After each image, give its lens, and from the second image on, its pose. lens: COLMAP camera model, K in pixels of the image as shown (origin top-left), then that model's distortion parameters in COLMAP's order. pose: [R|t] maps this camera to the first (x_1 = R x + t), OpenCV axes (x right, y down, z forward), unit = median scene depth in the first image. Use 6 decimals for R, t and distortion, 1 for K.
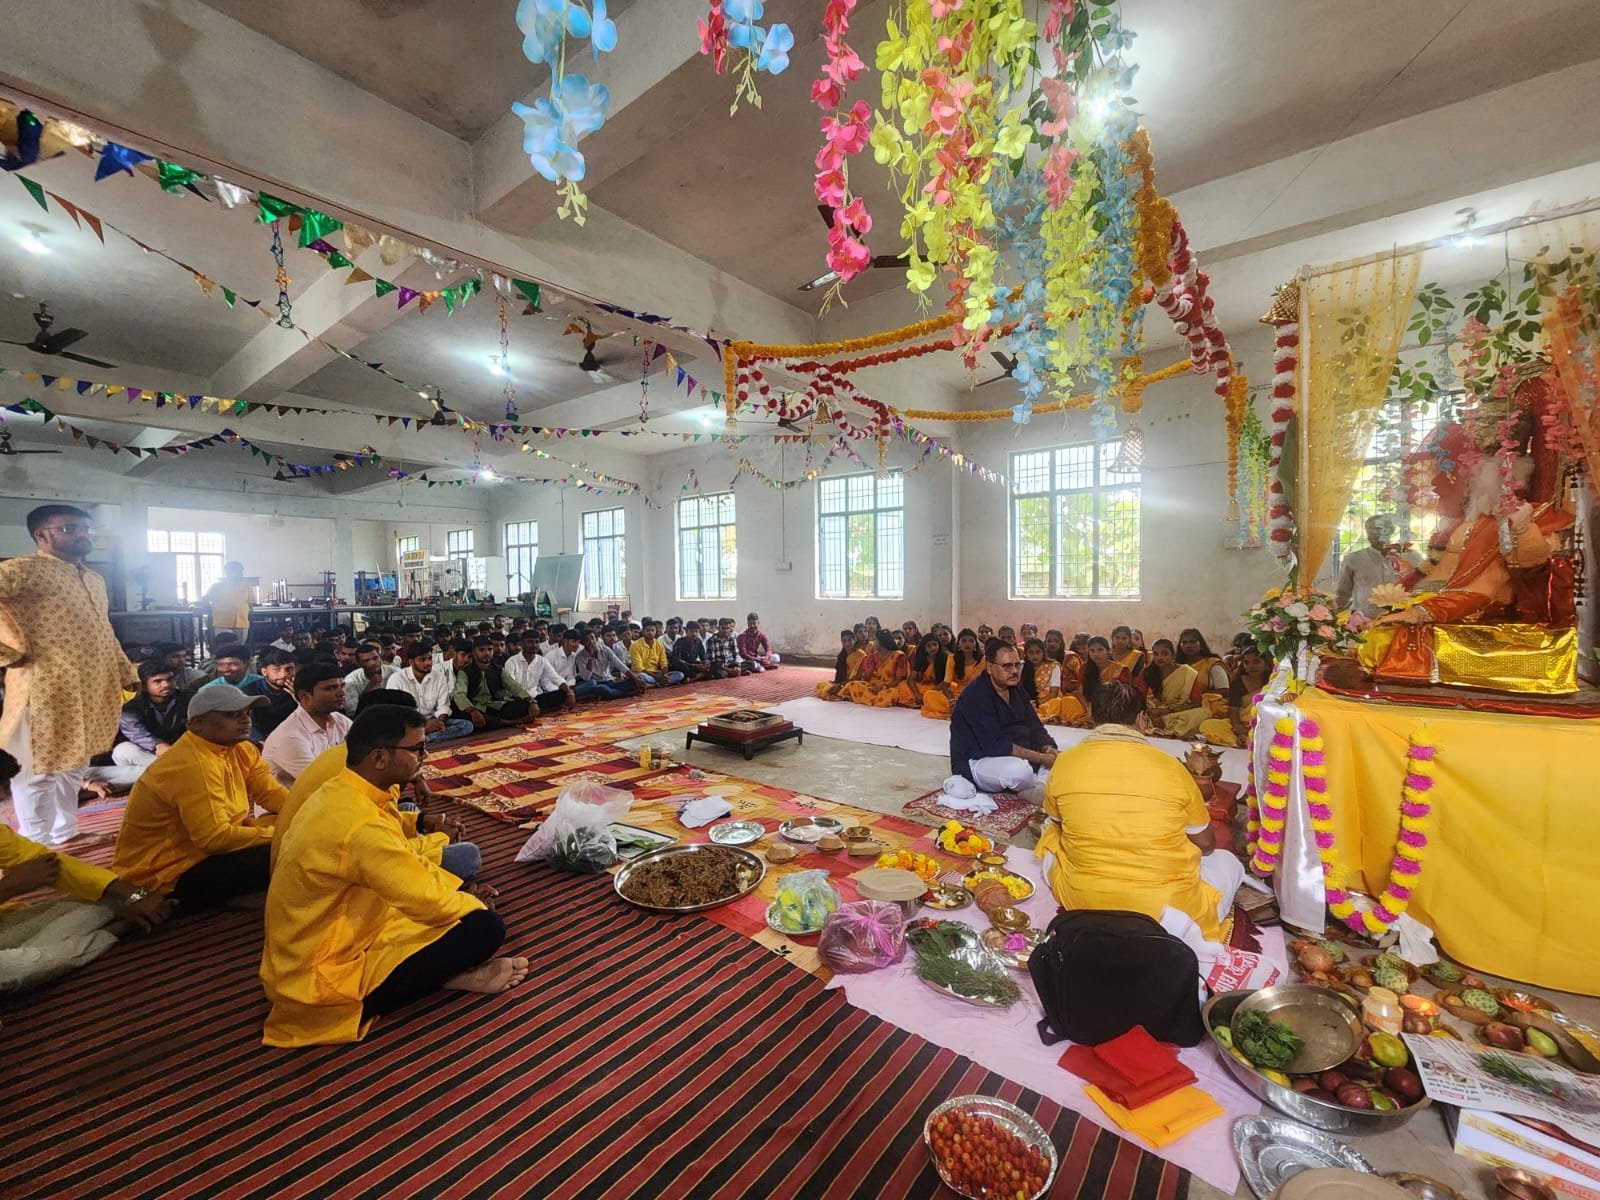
lens RADIAL K [[654.5, 0, 806.3], [0, 654.5, 593.7], [0, 0, 1]] dist [-0.000077, -0.001878]
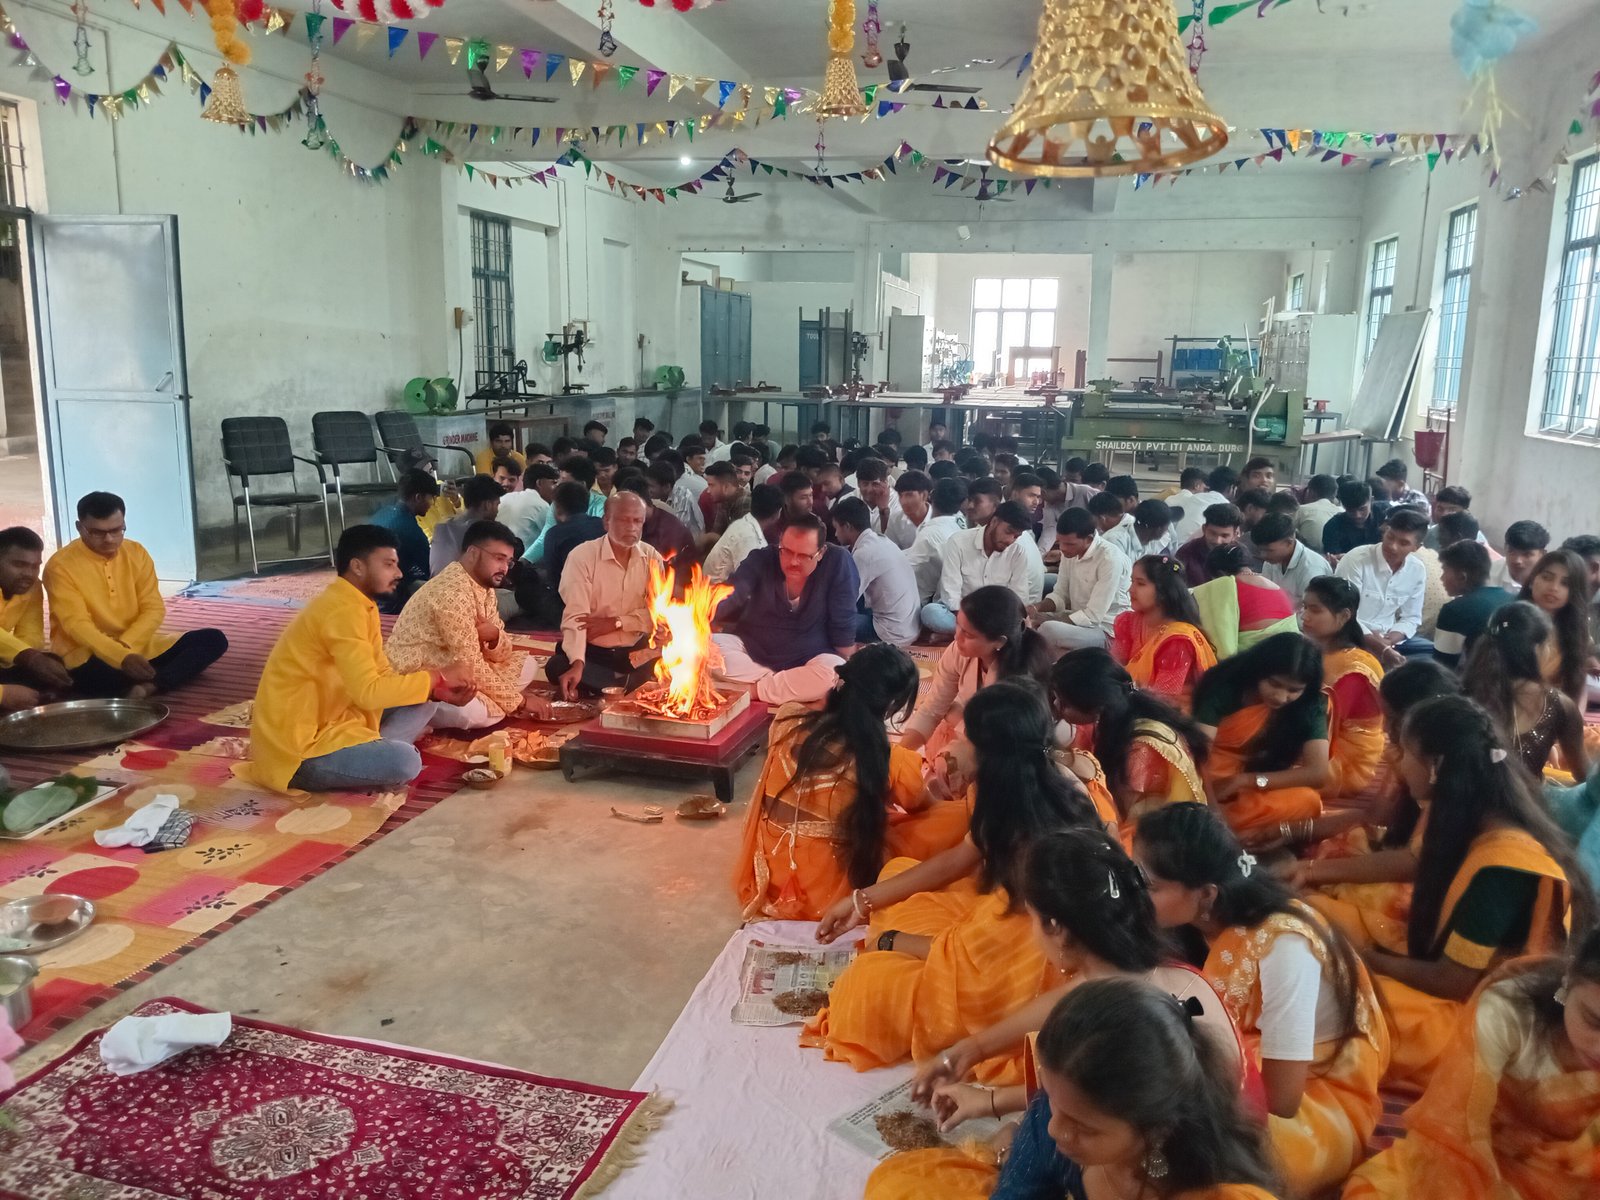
lens RADIAL K [[1199.0, 0, 801.6], [0, 1199.0, 599.0], [0, 0, 1]] dist [-0.009371, -0.006331]
pose [[0.420467, 0.205478, -0.883734, 0.982393], [-0.033934, 0.976898, 0.210995, -0.106587], [0.906673, -0.058728, 0.417726, 1.105266]]
